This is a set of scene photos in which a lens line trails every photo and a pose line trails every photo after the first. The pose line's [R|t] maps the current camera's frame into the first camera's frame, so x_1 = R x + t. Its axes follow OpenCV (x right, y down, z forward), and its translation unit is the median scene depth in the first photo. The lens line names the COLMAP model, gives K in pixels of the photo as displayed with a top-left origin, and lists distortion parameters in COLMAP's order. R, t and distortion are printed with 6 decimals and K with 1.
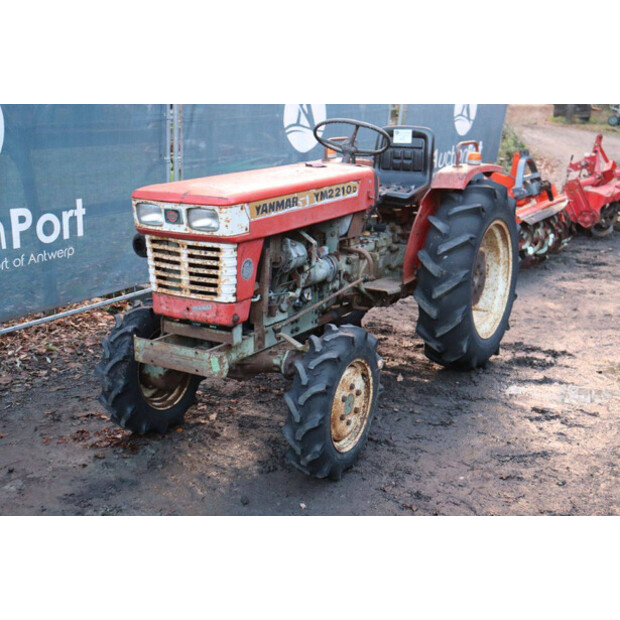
lens RADIAL K [[837.1, 0, 325.6], [0, 837.1, 295.3], [0, 0, 1]] dist [0.048762, 0.000000]
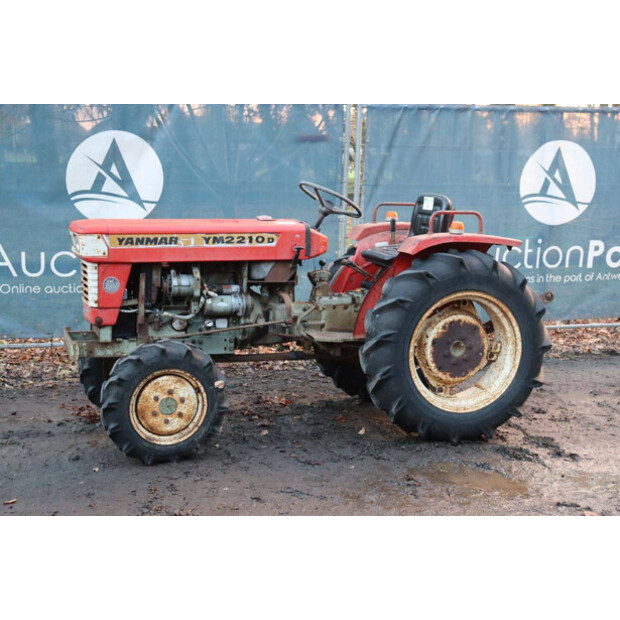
lens RADIAL K [[1030.7, 0, 312.0], [0, 1030.7, 304.0], [0, 0, 1]] dist [0.158656, 0.000000]
pose [[0.749791, 0.115690, -0.651483, 1.199532], [-0.179368, 0.983267, -0.031826, -0.006400], [0.636900, 0.140718, 0.757996, -0.033929]]
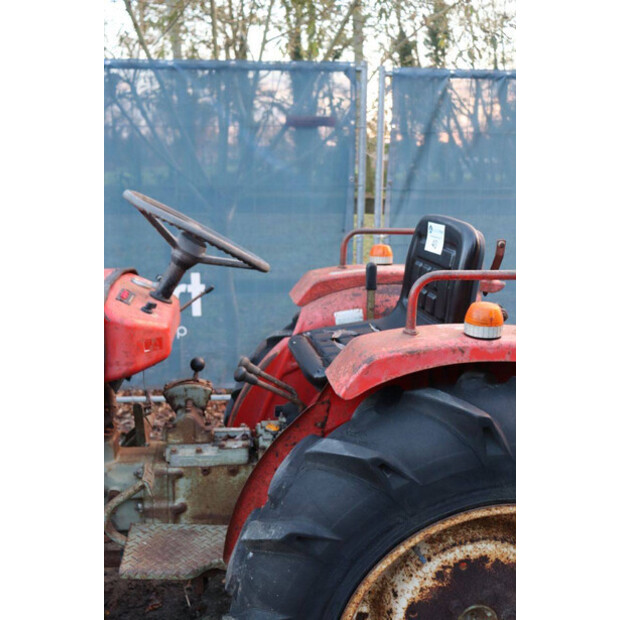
lens RADIAL K [[680.3, 0, 303.6], [0, 680.3, 315.7], [0, 0, 1]] dist [-0.013303, 0.000000]
pose [[0.594969, 0.188835, -0.781251, 0.502561], [-0.199487, 0.976289, 0.084056, -0.242796], [0.778599, 0.105838, 0.618532, 1.063222]]
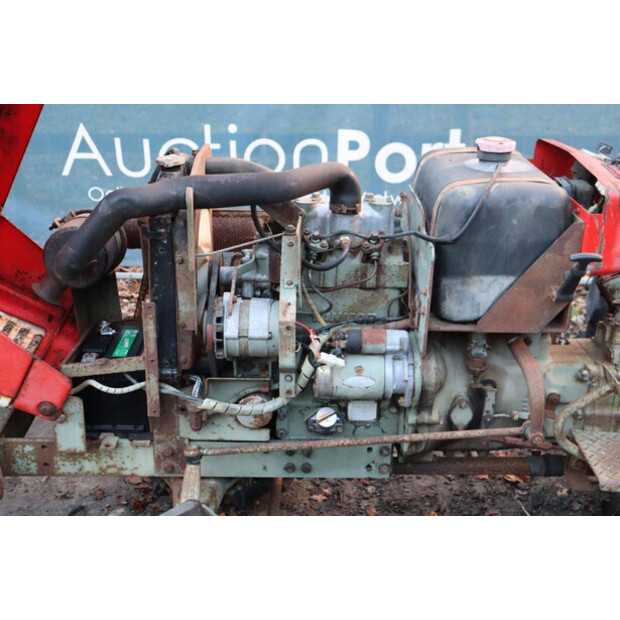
lens RADIAL K [[837.1, 0, 310.7], [0, 837.1, 313.4], [0, 0, 1]] dist [0.048762, 0.000000]
pose [[0.523446, 0.338823, -0.781795, 0.375892], [-0.215583, 0.940347, 0.263196, -0.204945], [0.824335, 0.030772, 0.565265, 0.823684]]
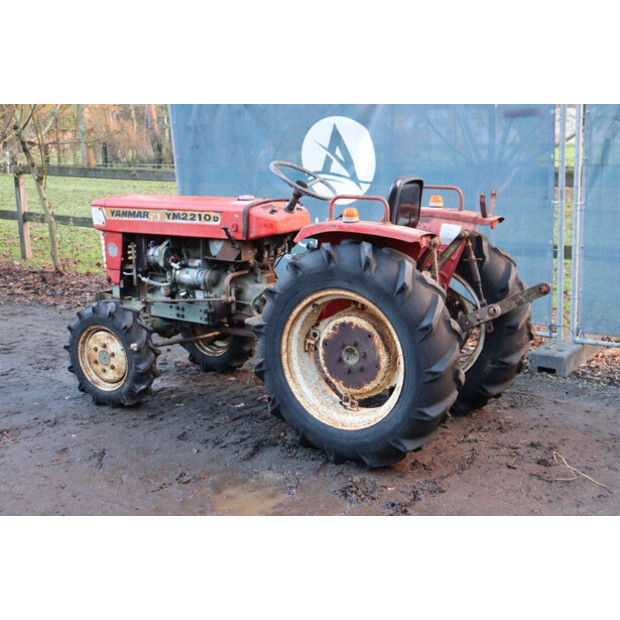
lens RADIAL K [[872.0, 0, 306.7], [0, 872.0, 305.8], [0, 0, 1]] dist [0.039653, 0.000000]
pose [[-0.066126, 0.195205, -0.978531, 1.487236], [-0.224419, 0.952642, 0.205206, -0.345092], [0.972247, 0.233170, -0.019187, 1.393188]]
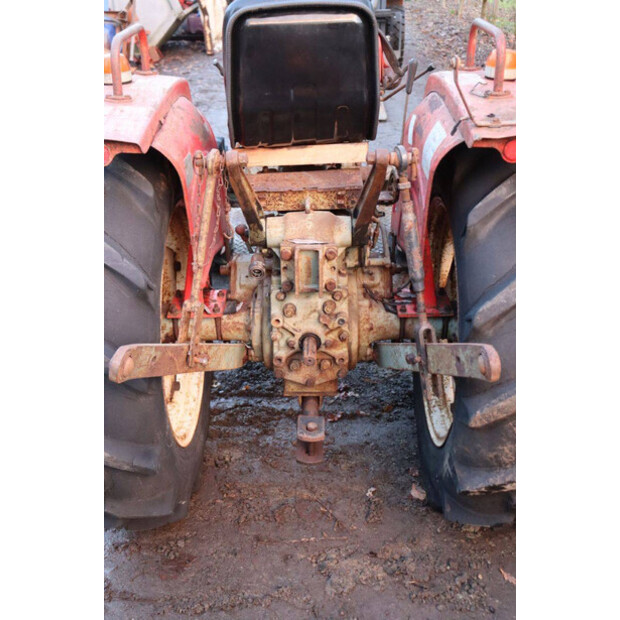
lens RADIAL K [[736.2, 0, 306.0], [0, 736.2, 313.3], [0, 0, 1]] dist [0.004615, 0.000000]
pose [[-0.871113, 0.232276, -0.432678, 0.396664], [-0.106166, 0.771159, 0.627728, -0.436016], [0.479470, 0.592757, -0.647107, 1.908704]]
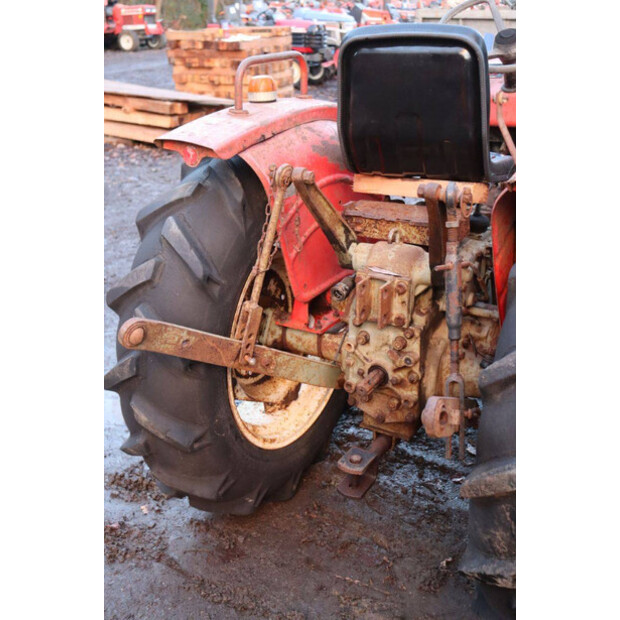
lens RADIAL K [[761.3, 0, 309.3], [0, 761.3, 312.9], [0, 0, 1]] dist [0.015950, 0.000000]
pose [[-0.999822, -0.002084, 0.018743, 0.199791], [0.009479, 0.803678, 0.594989, -0.441363], [-0.016303, 0.595061, -0.803515, 1.986876]]
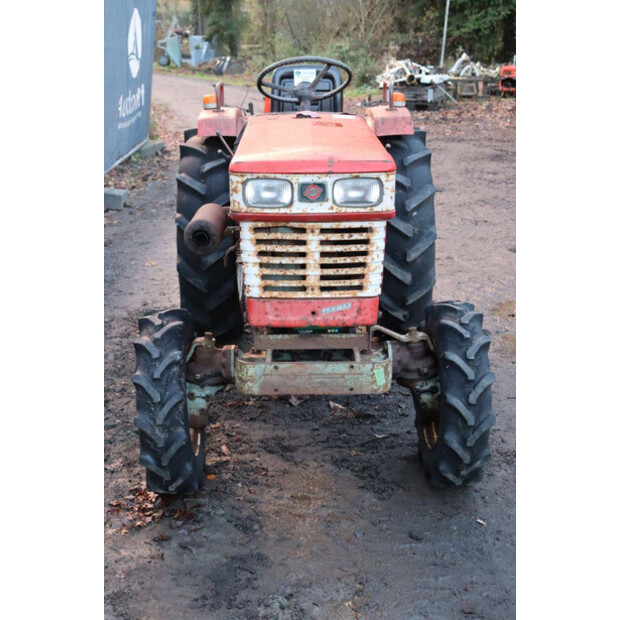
lens RADIAL K [[896.7, 0, 316.2], [0, 896.7, 311.9], [0, 0, 1]] dist [0.106704, 0.000000]
pose [[0.852193, -0.160838, 0.497894, -0.569652], [0.128692, 0.986781, 0.098498, -0.064835], [-0.507154, -0.019864, 0.861626, 0.298171]]
